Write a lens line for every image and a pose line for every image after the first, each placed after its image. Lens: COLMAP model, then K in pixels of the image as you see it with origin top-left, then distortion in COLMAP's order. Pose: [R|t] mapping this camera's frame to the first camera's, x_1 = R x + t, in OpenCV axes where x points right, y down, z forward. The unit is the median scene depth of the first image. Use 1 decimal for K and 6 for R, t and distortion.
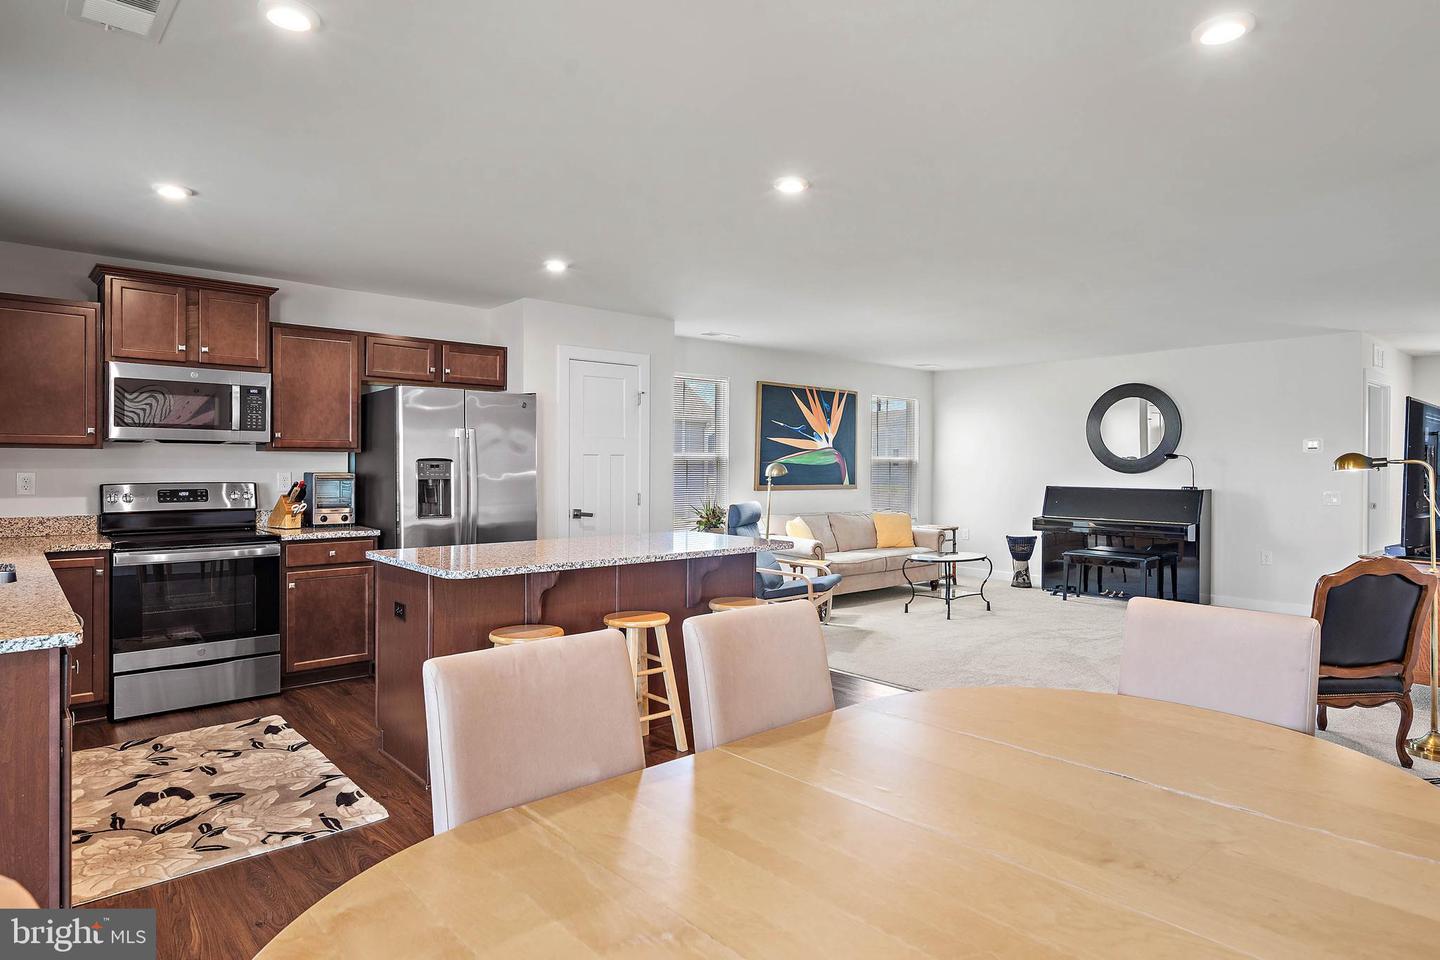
lens RADIAL K [[782.7, 0, 716.7], [0, 782.7, 471.0], [0, 0, 1]] dist [-0.000526, -0.000598]
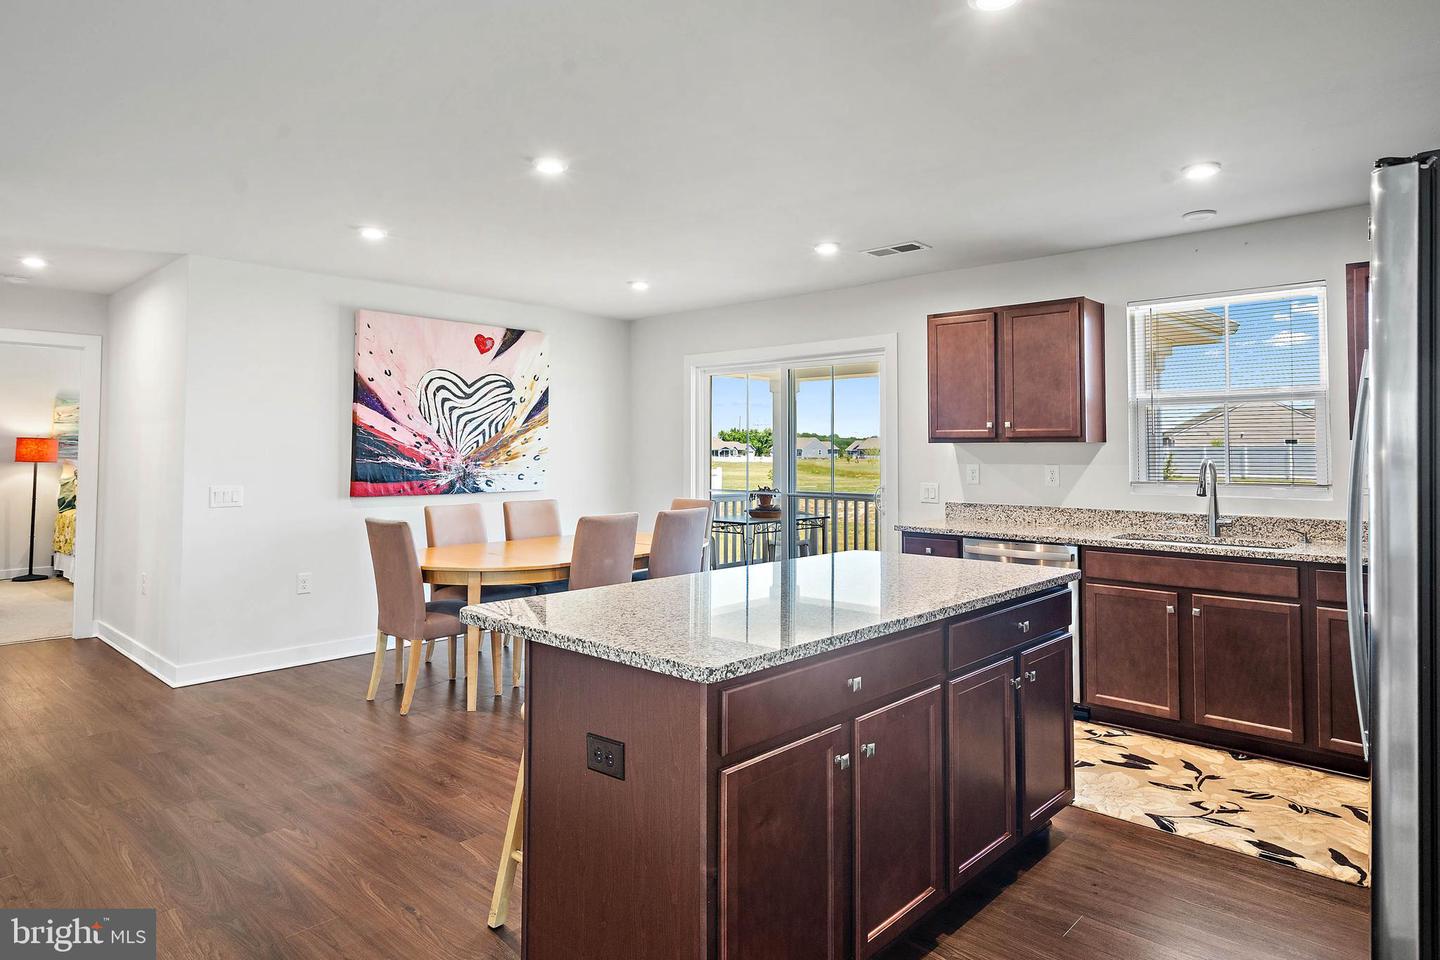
lens RADIAL K [[859.1, 0, 720.6], [0, 859.1, 419.4], [0, 0, 1]] dist [0.002999, 0.002829]
pose [[-0.995949, -0.006988, -0.089647, -0.015345], [-0.003841, 0.999372, -0.035232, -0.017652], [0.089837, -0.034745, -0.995350, 1.808770]]
